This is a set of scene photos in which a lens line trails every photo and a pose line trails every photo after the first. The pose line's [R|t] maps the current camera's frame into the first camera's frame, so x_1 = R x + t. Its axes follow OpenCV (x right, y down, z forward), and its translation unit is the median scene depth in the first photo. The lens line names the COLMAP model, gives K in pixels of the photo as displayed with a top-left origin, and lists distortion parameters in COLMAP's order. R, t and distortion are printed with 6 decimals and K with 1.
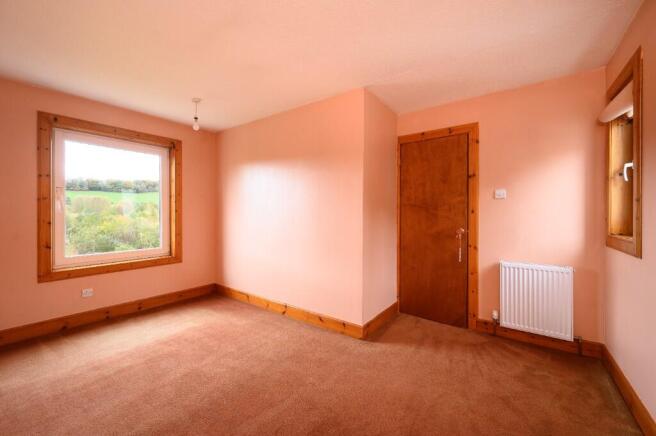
lens RADIAL K [[262.3, 0, 332.1], [0, 262.3, 214.6], [0, 0, 1]] dist [-0.002652, -0.000359]
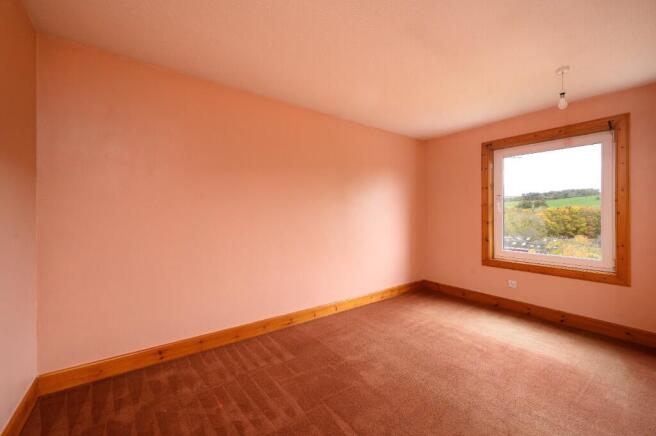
lens RADIAL K [[262.3, 0, 327.2], [0, 262.3, 217.1], [0, 0, 1]] dist [-0.002652, -0.000359]
pose [[-0.311632, 0.007631, -0.950172, 0.457958], [-0.007802, 0.999913, 0.010589, -0.005242], [0.950171, 0.010713, -0.311546, 0.616333]]
